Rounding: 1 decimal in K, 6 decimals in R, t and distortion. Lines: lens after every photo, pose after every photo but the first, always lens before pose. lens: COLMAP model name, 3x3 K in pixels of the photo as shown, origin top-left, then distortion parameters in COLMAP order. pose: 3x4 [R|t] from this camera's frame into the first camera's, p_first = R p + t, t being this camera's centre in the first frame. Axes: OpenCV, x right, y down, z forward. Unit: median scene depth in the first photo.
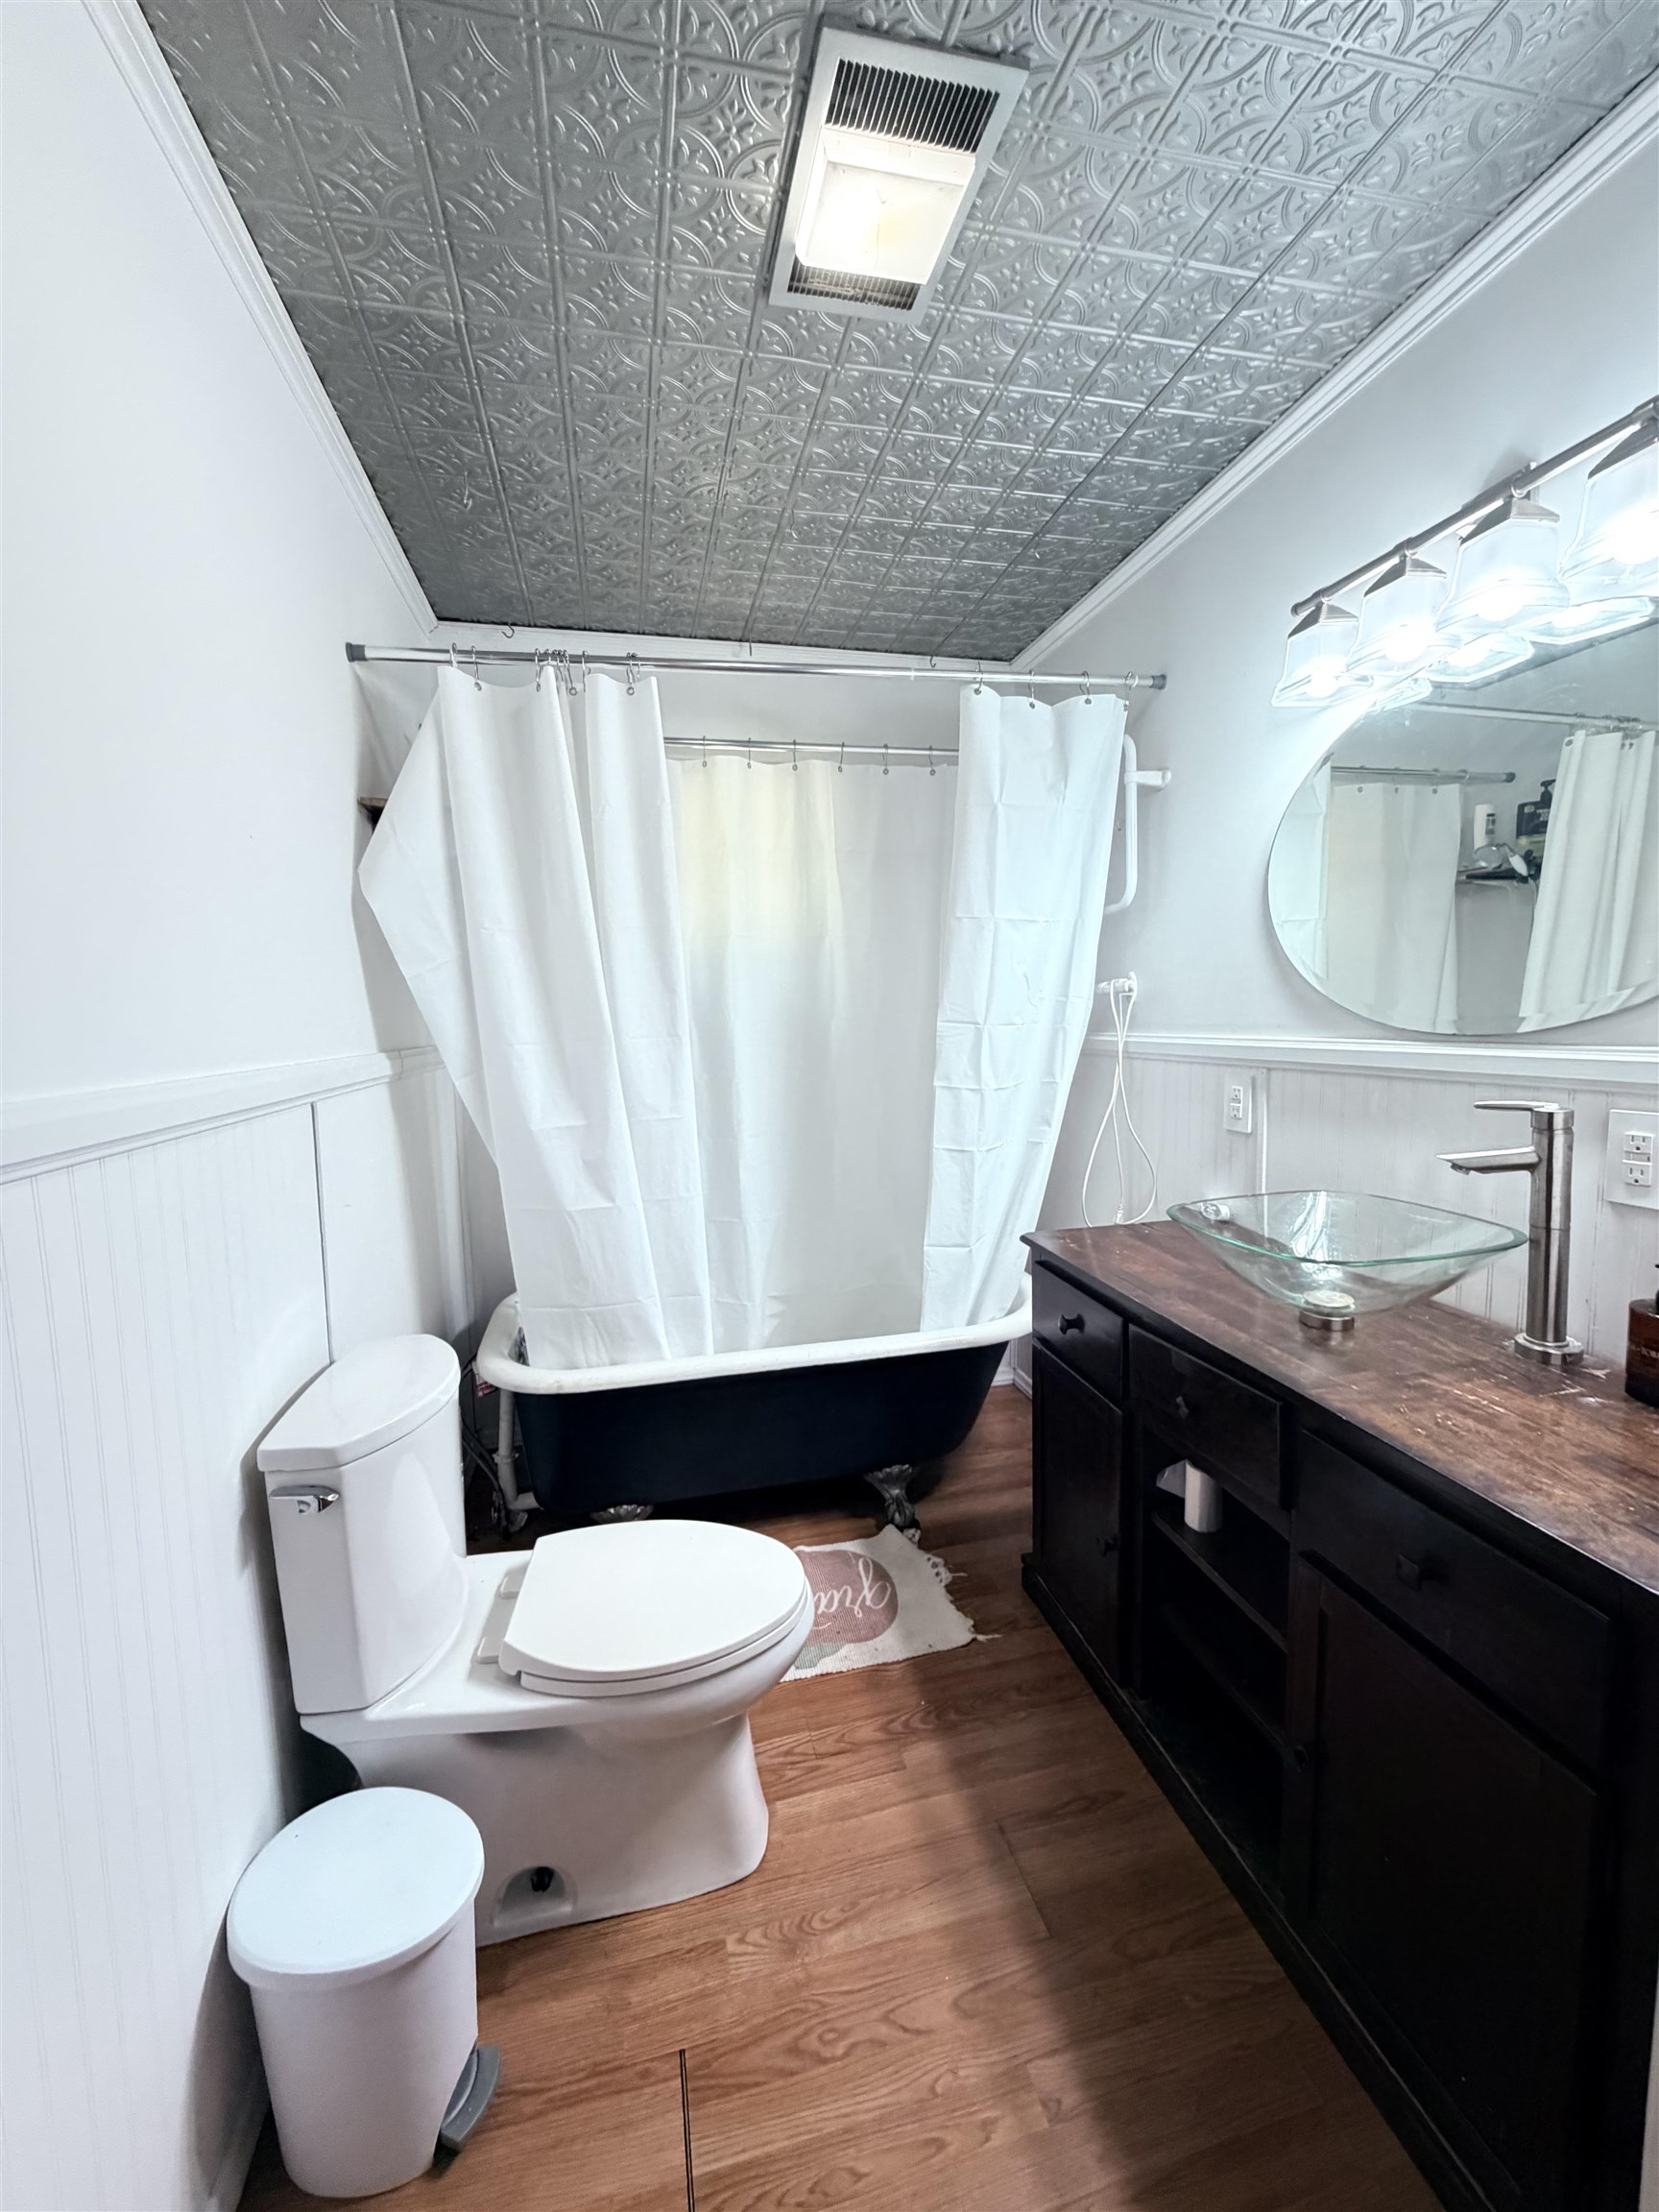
lens RADIAL K [[885.6, 0, 831.5], [0, 885.6, 1097.9], [0, 0, 1]] dist [0.000622, -0.000252]
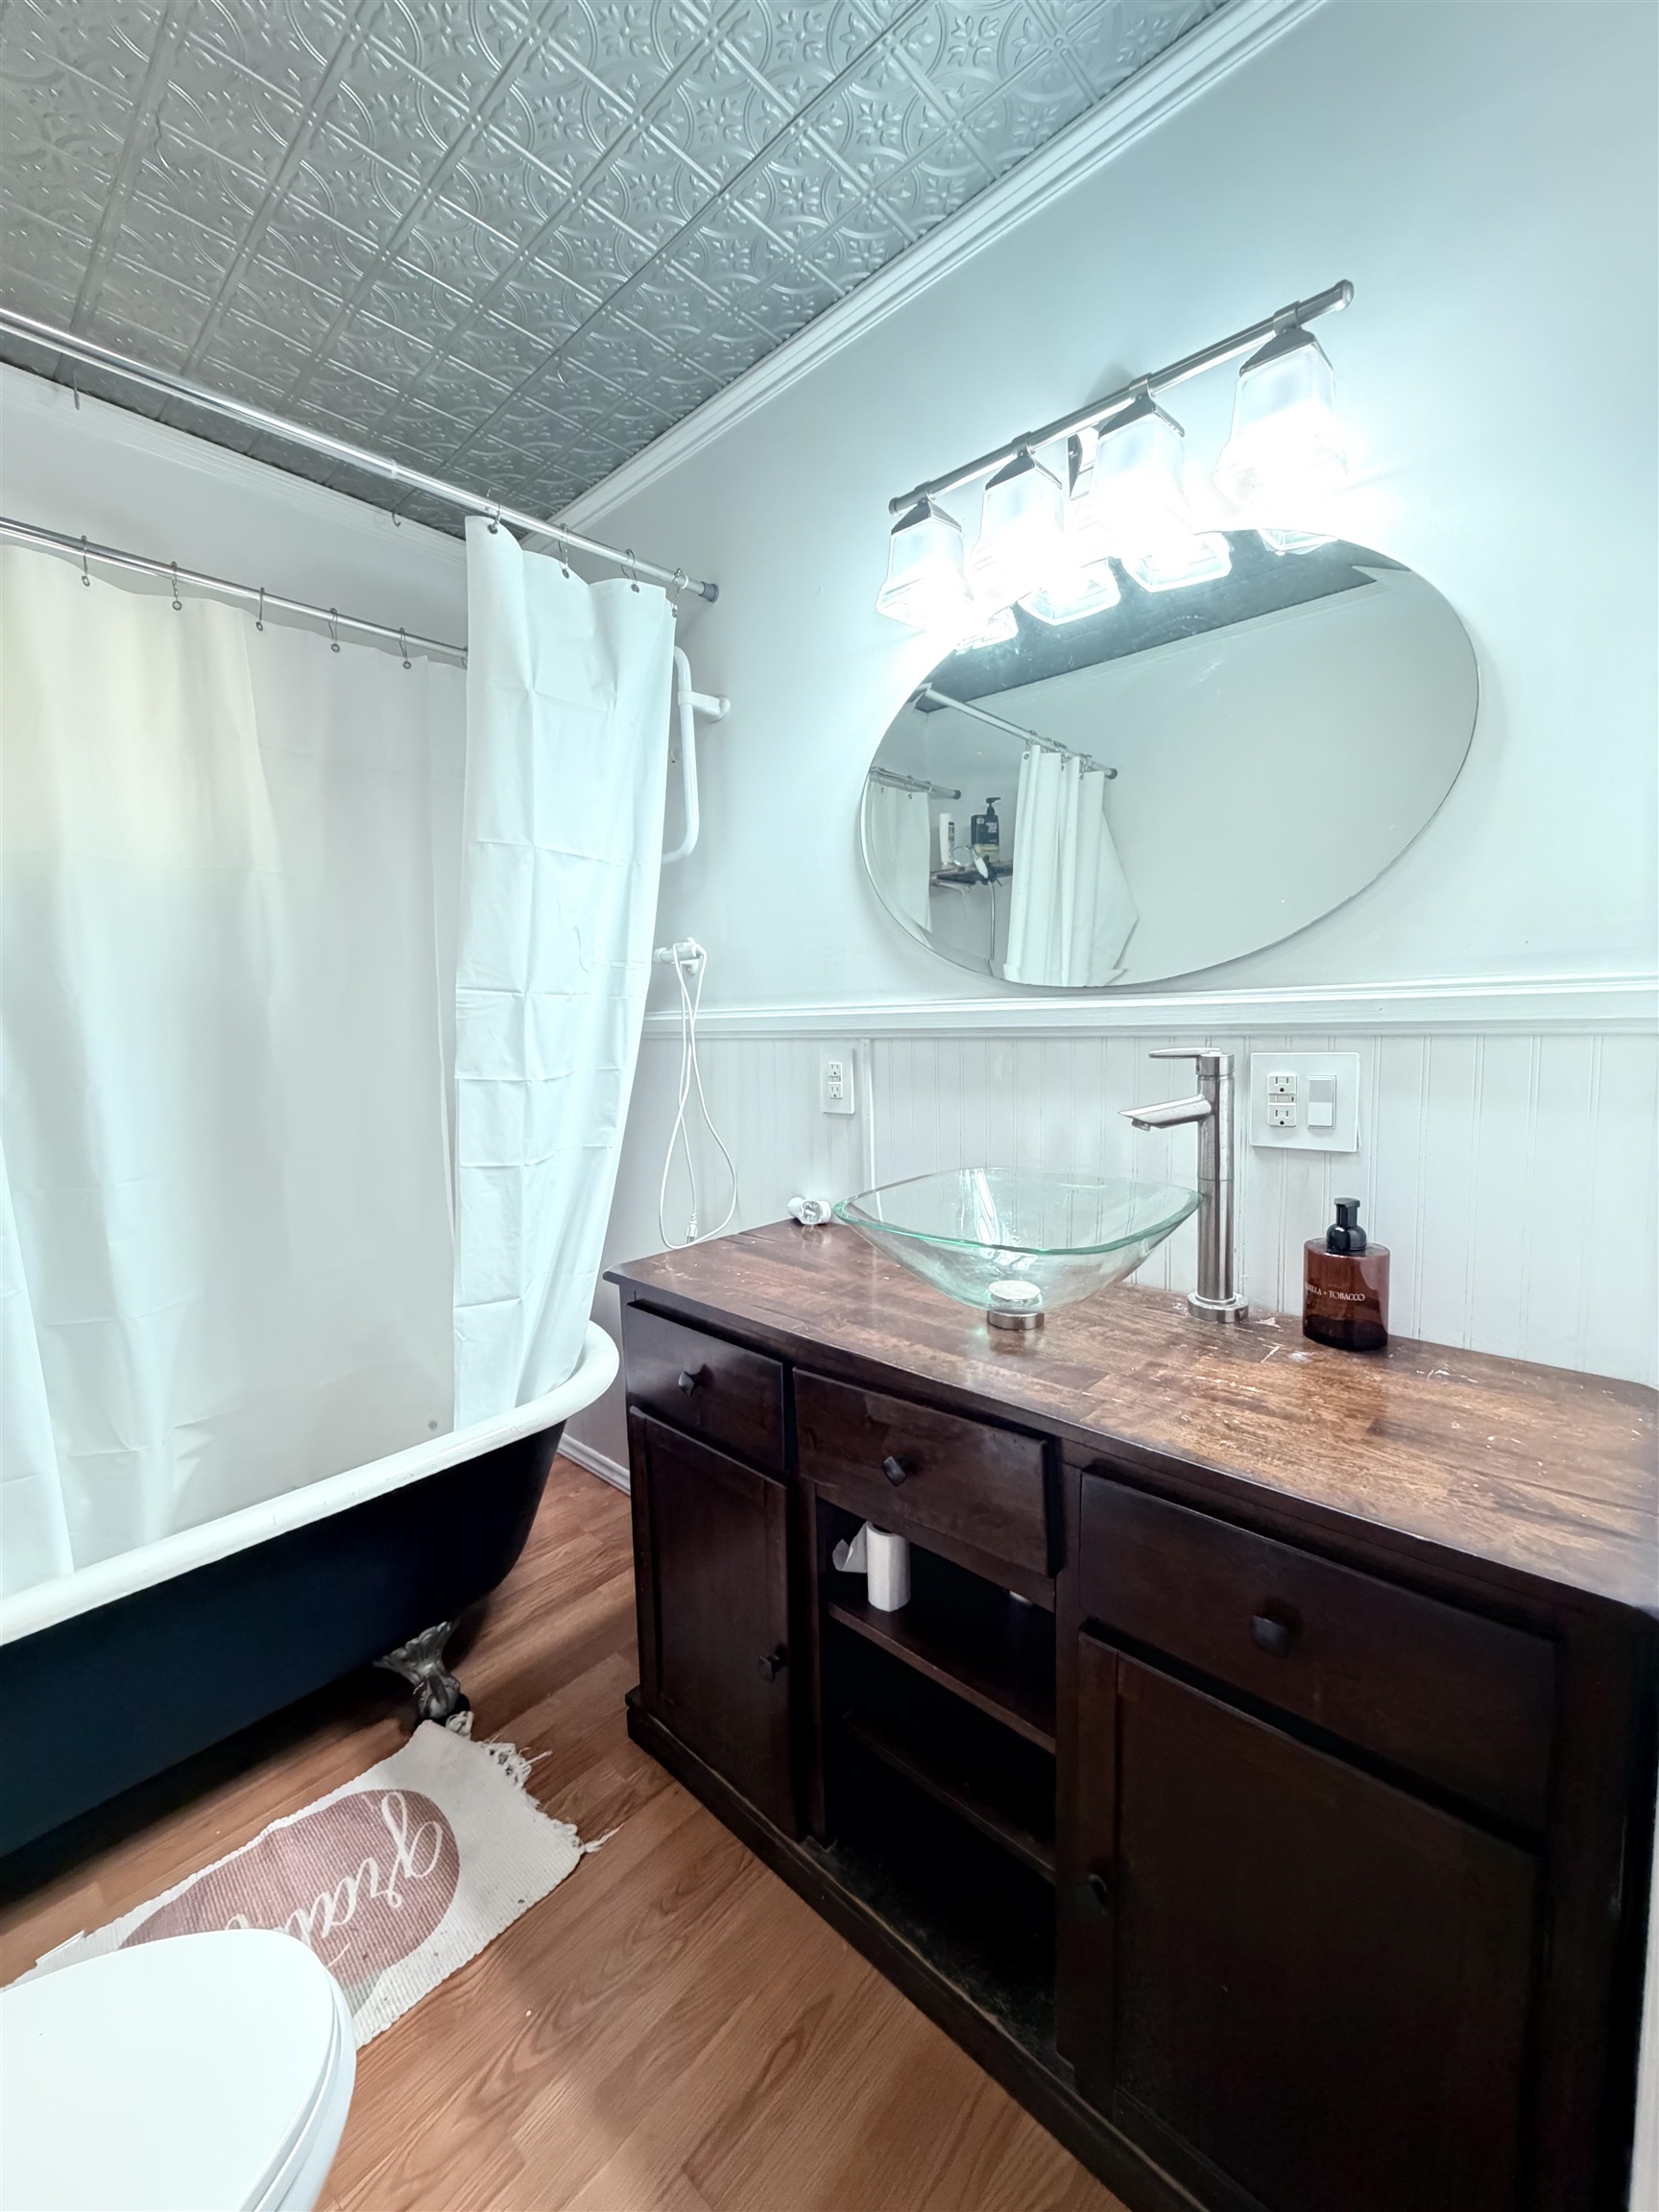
lens RADIAL K [[885.6, 0, 831.5], [0, 885.6, 1097.9], [0, 0, 1]] dist [0.000622, -0.000252]
pose [[0.826380, -0.052917, 0.560621, -0.036583], [0.061732, 0.998088, 0.003213, 0.018626], [-0.559719, 0.031953, 0.828066, 0.268566]]
